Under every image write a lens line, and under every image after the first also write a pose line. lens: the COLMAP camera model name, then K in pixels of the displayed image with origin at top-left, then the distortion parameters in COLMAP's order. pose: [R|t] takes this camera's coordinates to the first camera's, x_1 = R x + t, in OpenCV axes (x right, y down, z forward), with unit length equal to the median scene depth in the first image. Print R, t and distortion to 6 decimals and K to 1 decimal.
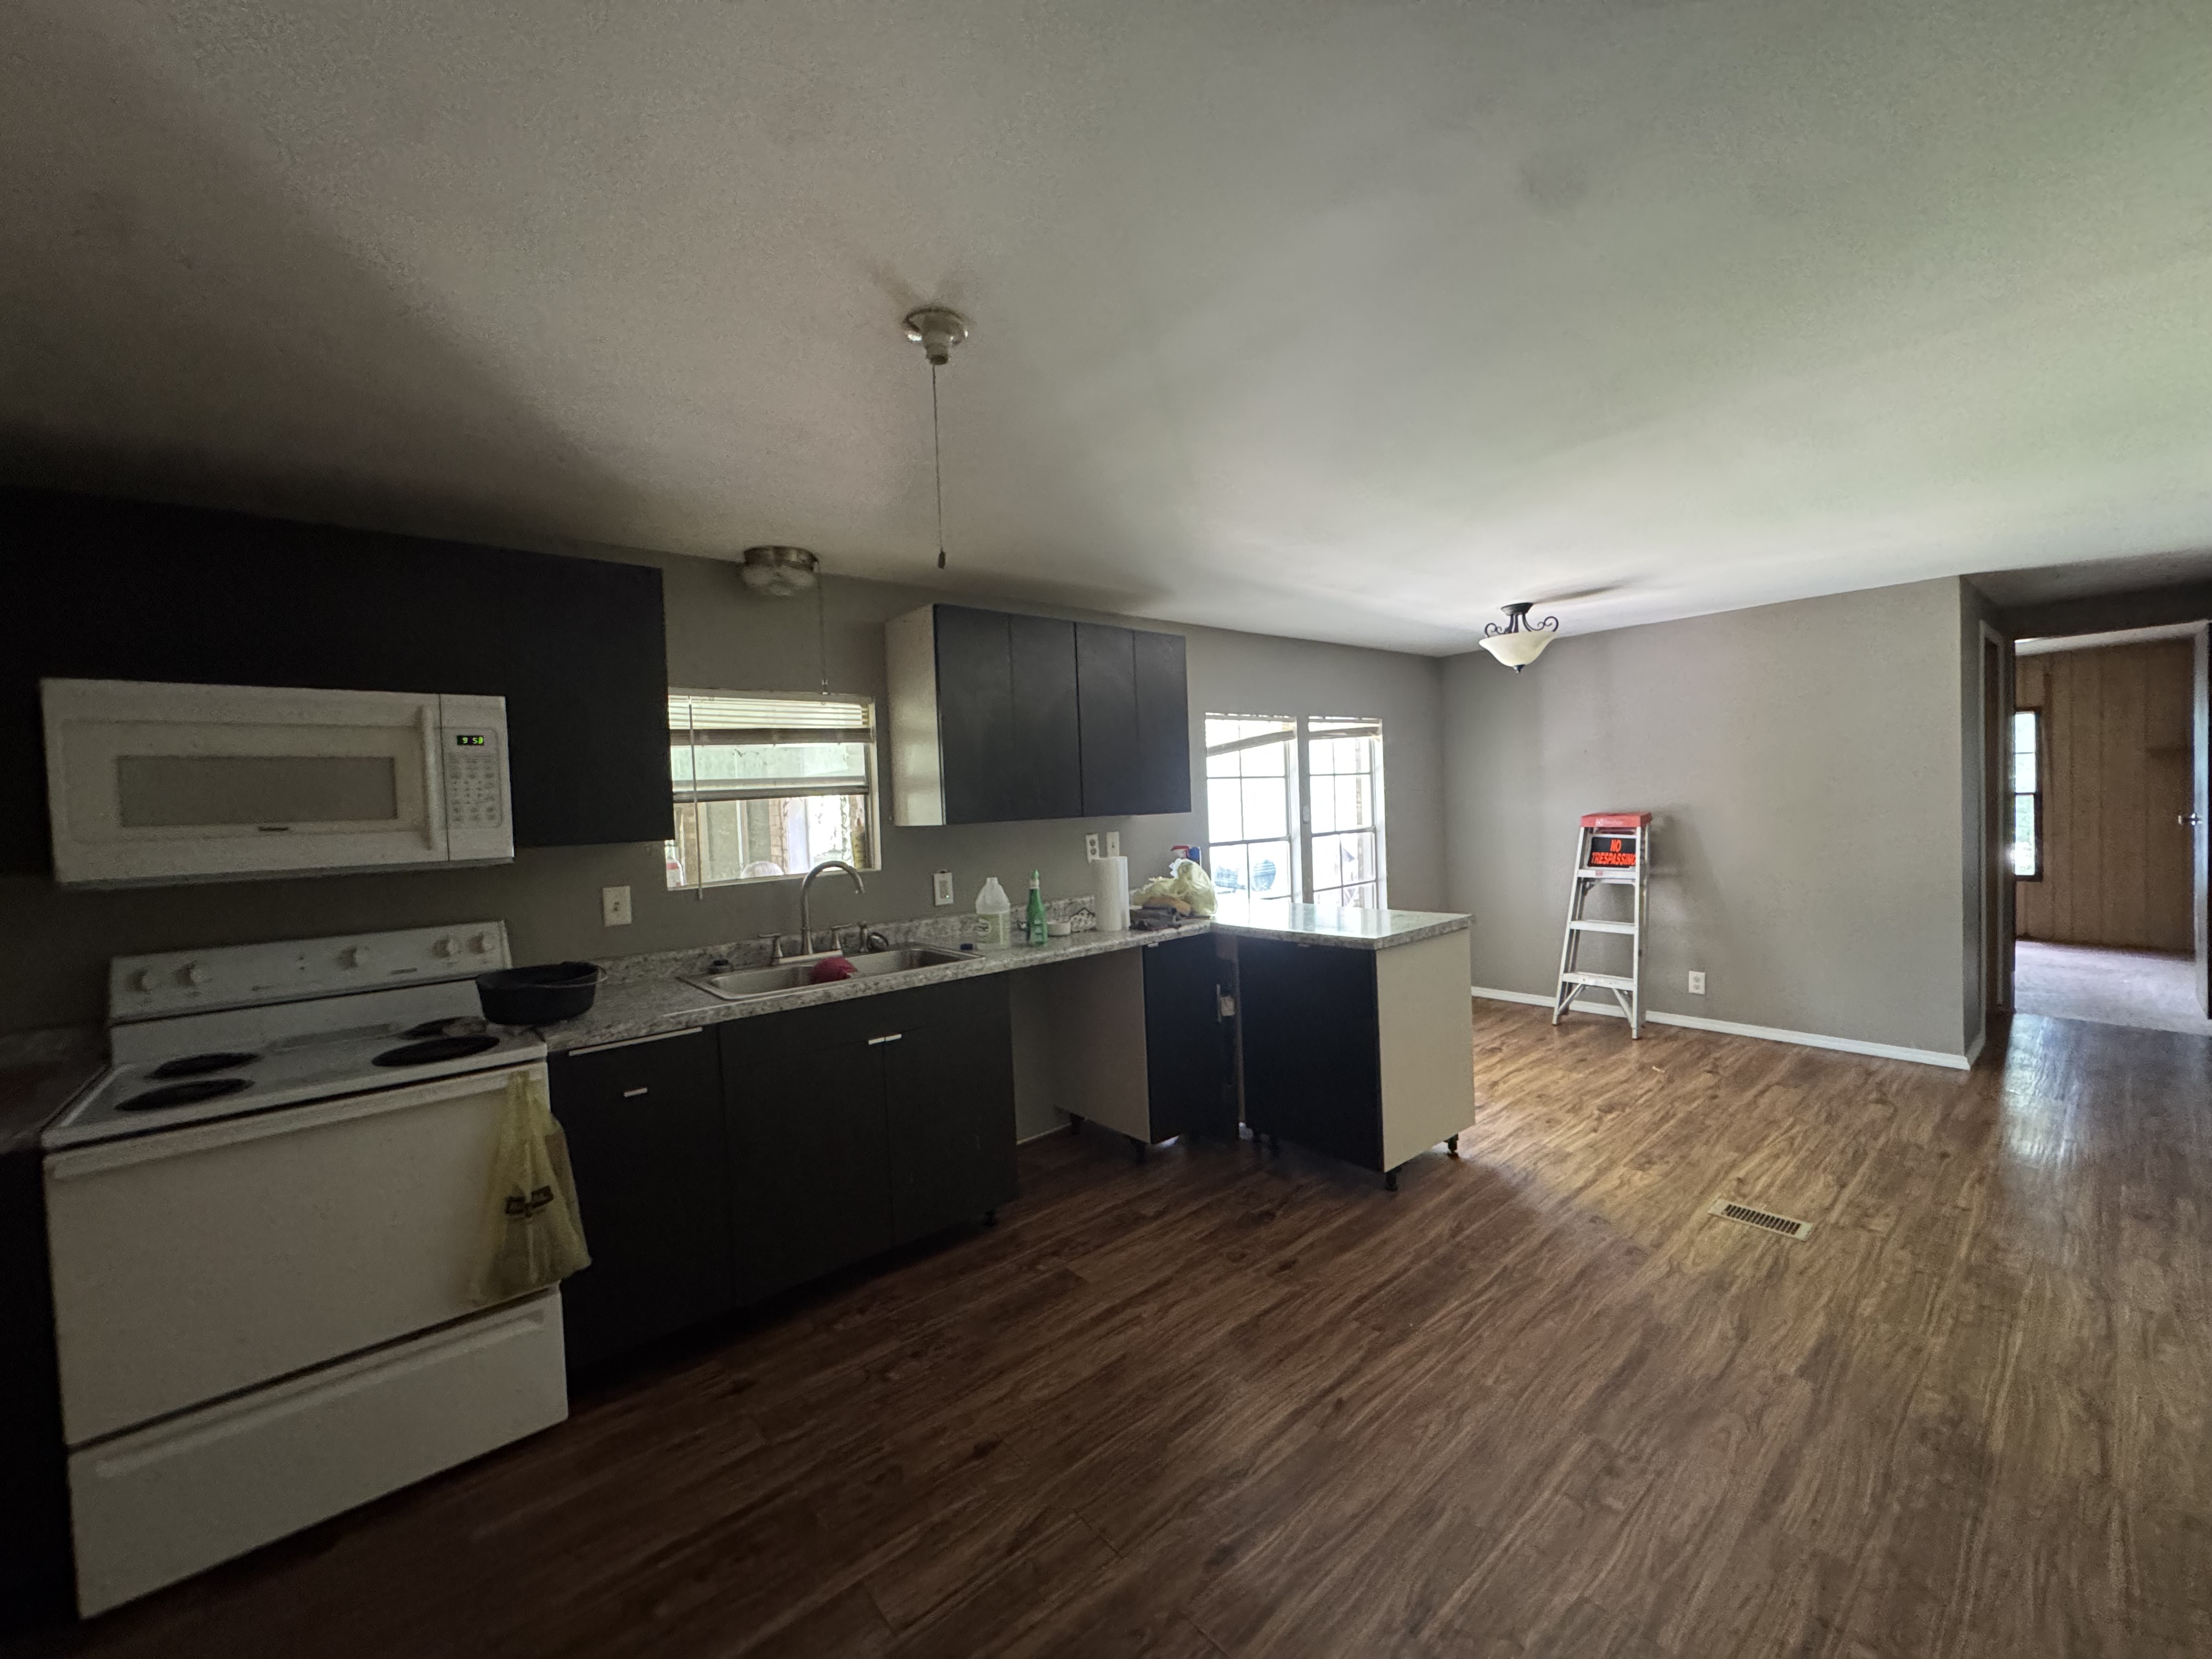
lens RADIAL K [[882.3, 0, 1063.9], [0, 882.3, 840.4], [0, 0, 1]] dist [-0.009460, 0.001714]
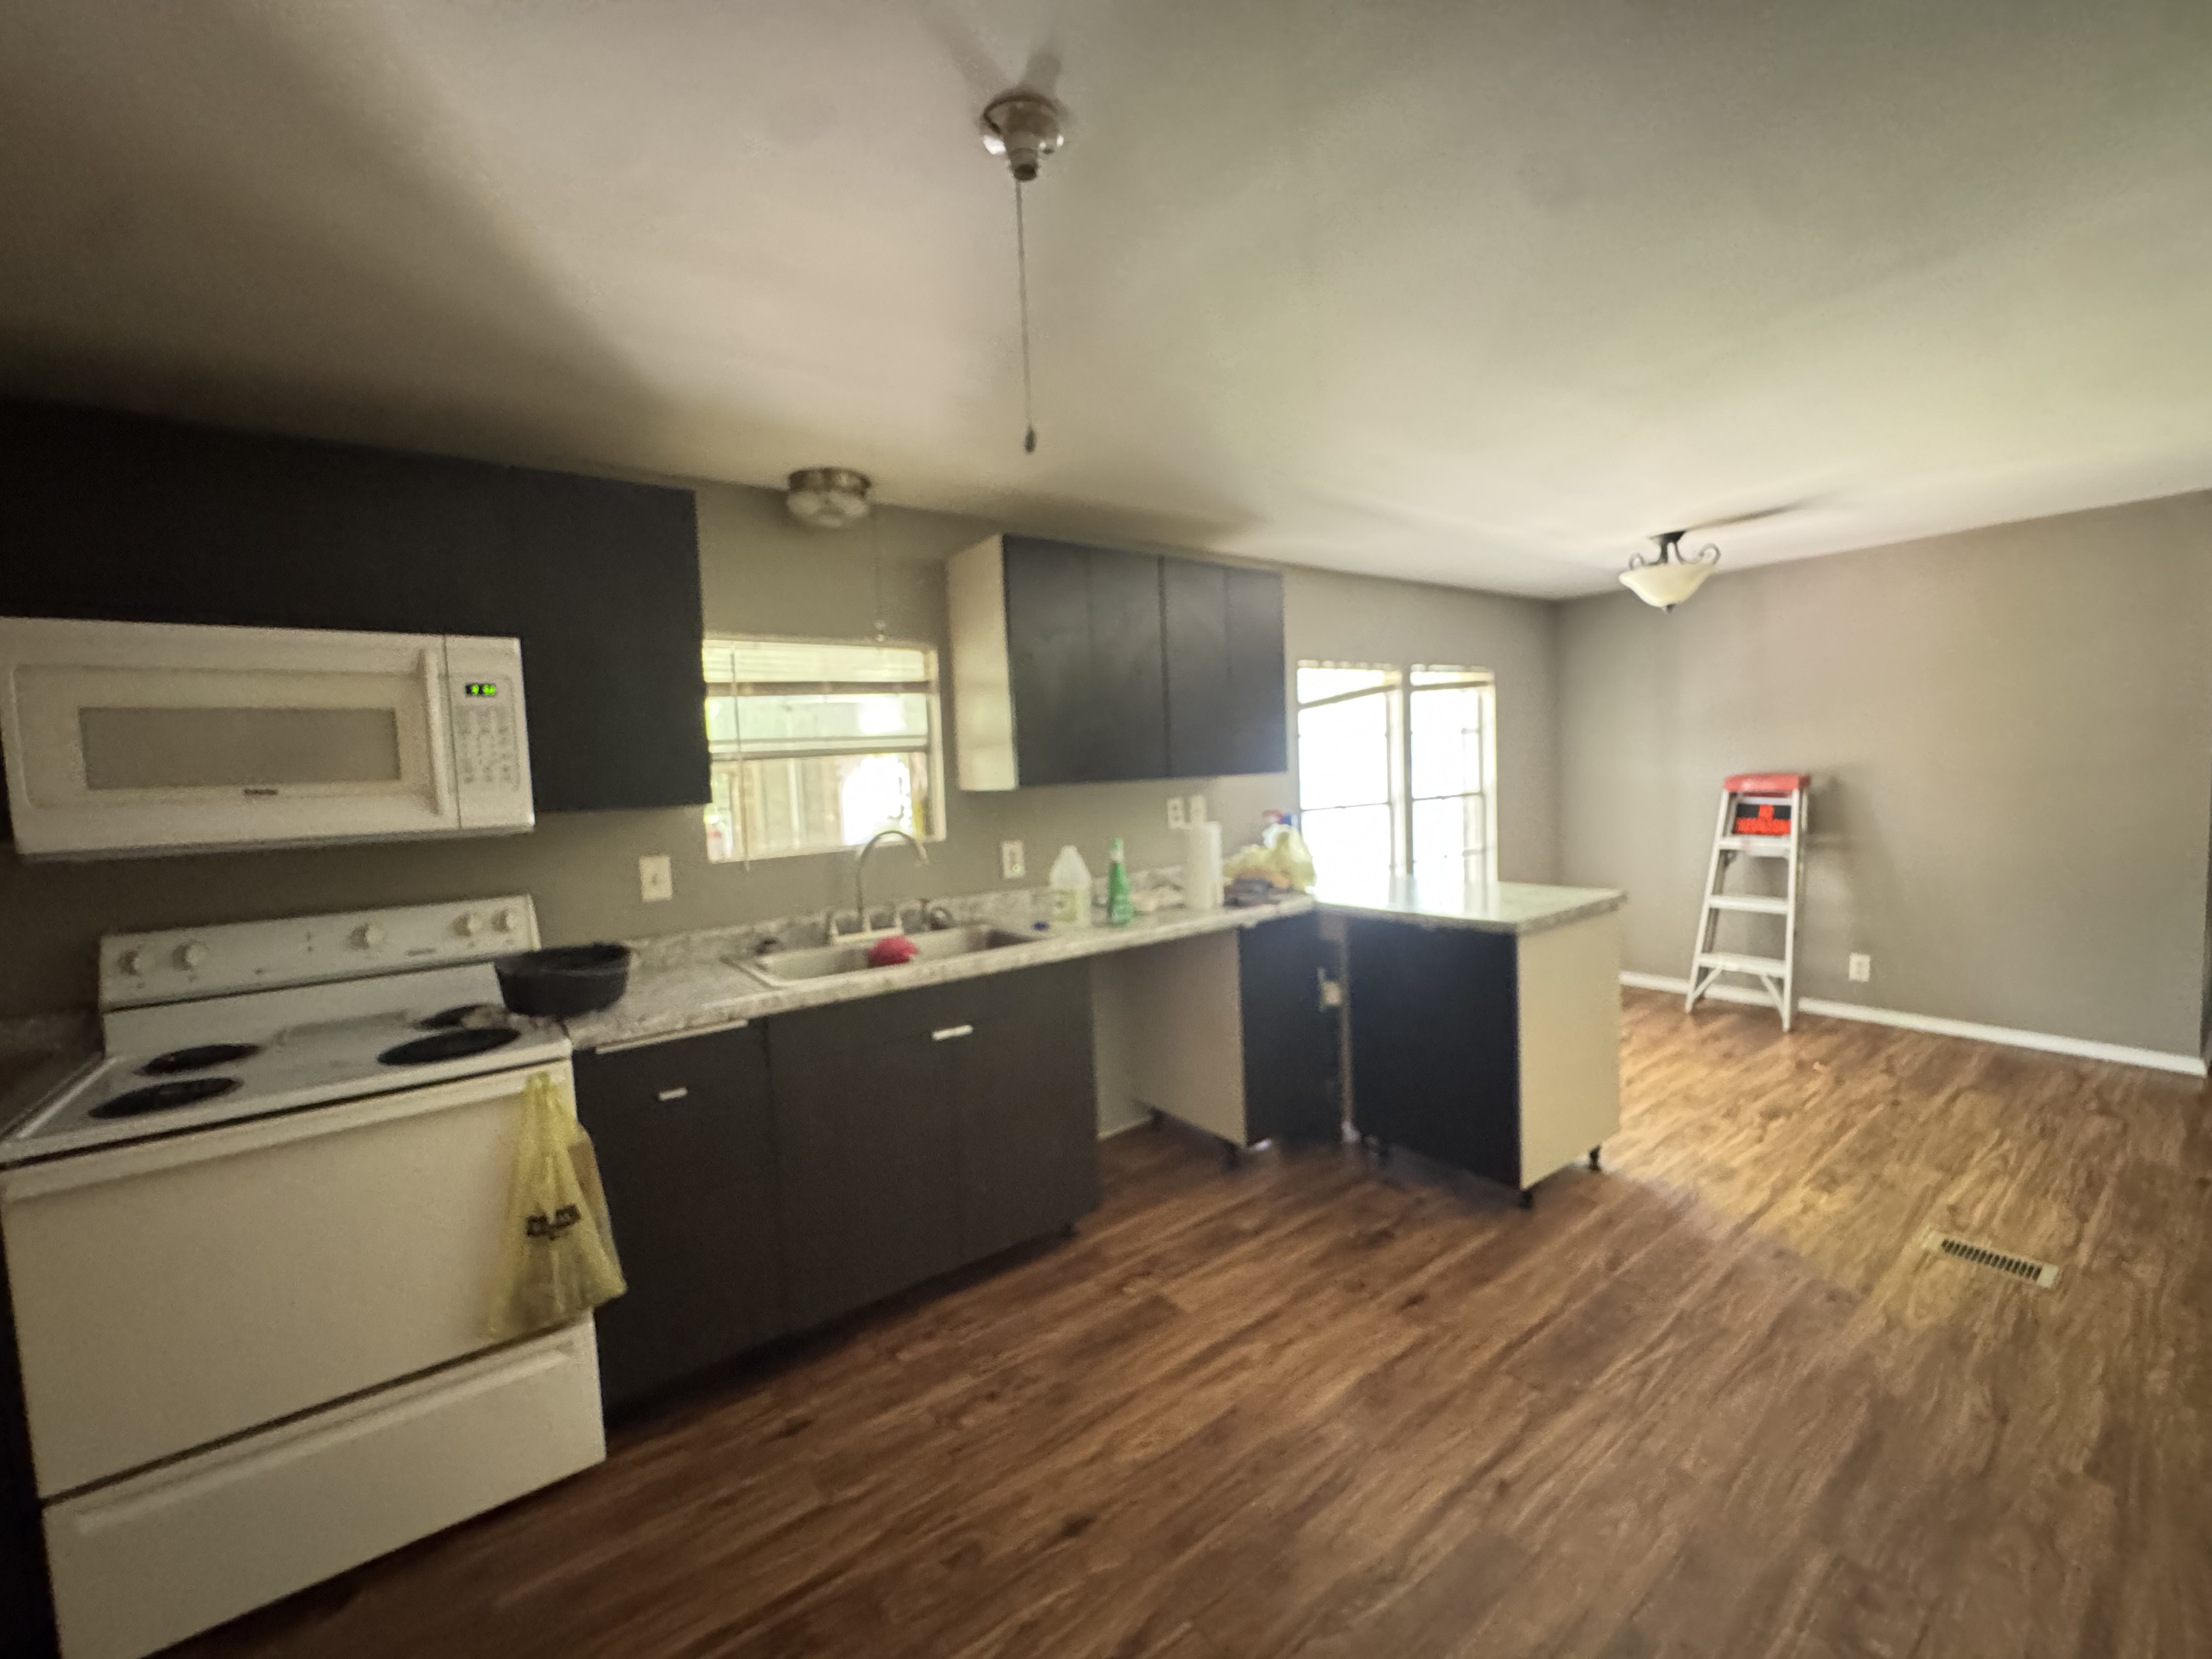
lens RADIAL K [[882.3, 0, 1054.4], [0, 882.3, 851.4], [0, 0, 1]] dist [-0.009460, 0.001714]
pose [[0.997551, 0.003408, -0.069860, -0.039807], [0.000179, 0.998684, 0.051279, 0.000700], [0.069942, -0.051166, 0.996238, 0.136480]]
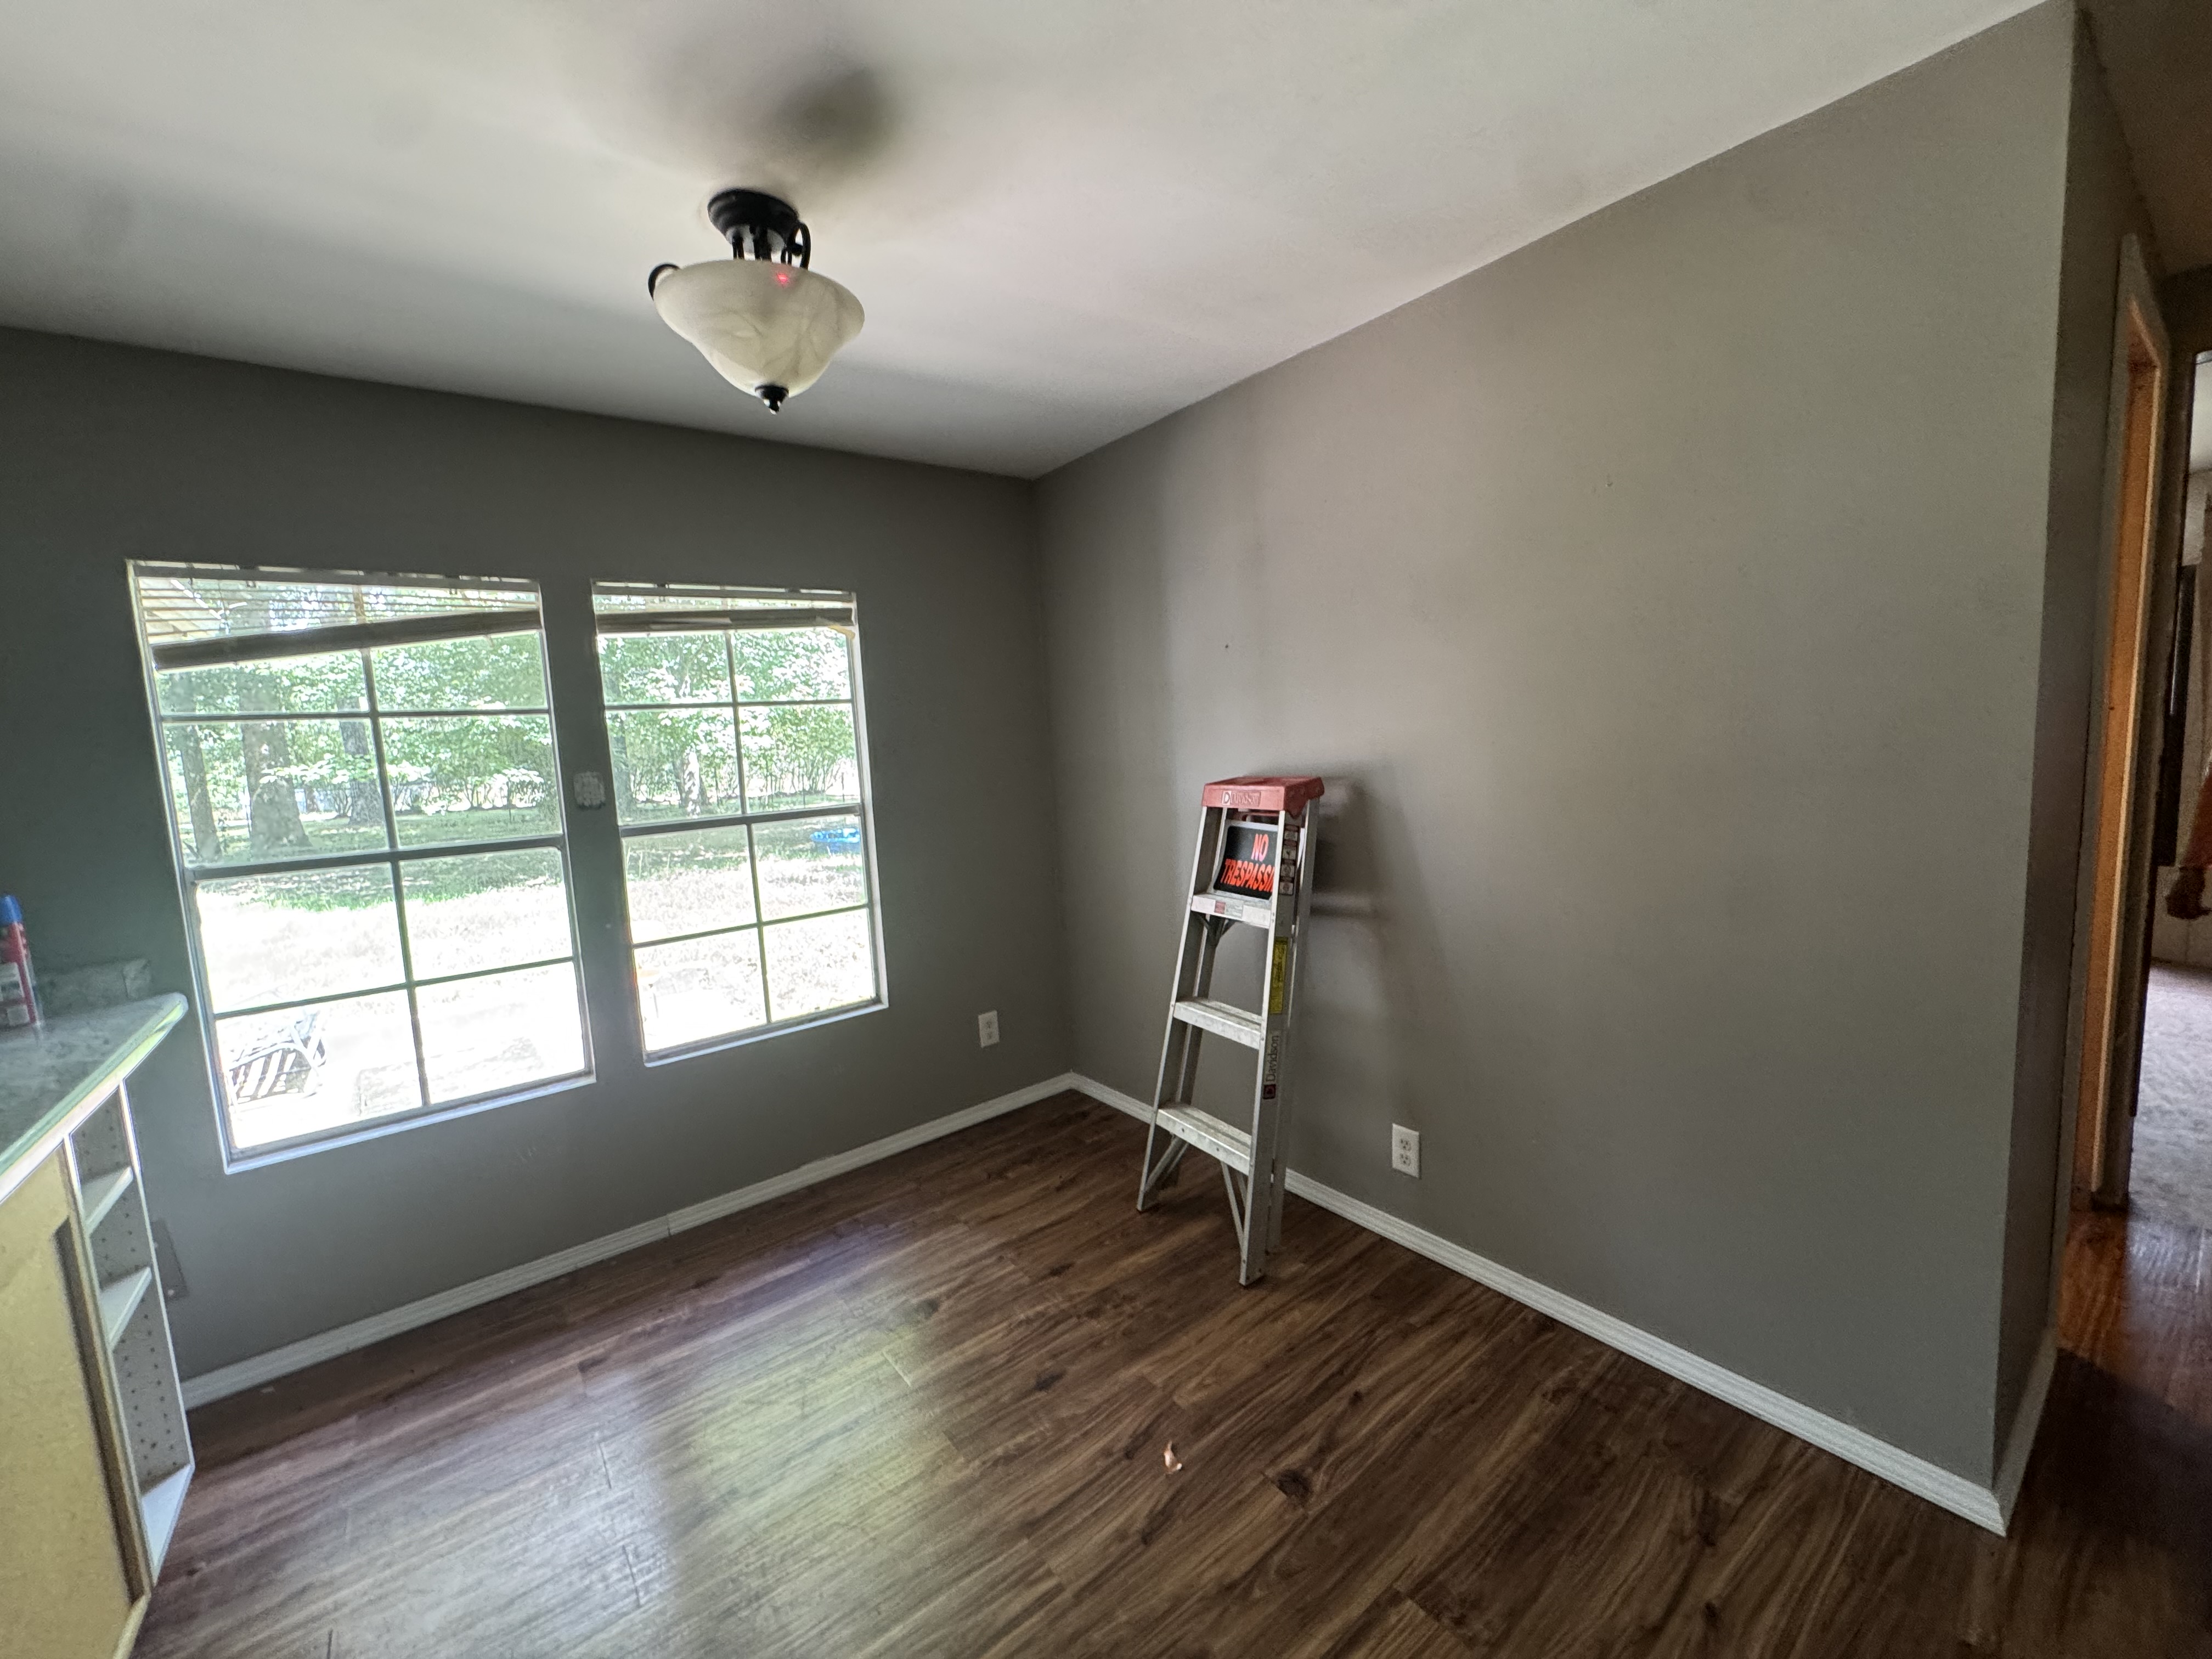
lens RADIAL K [[882.3, 0, 1061.1], [0, 882.3, 835.5], [0, 0, 1]] dist [-0.009460, 0.001714]
pose [[0.999038, -0.009634, -0.042787, 1.012967], [0.012715, 0.997299, 0.072345, -0.066884], [0.041974, -0.072820, 0.996461, 0.984758]]
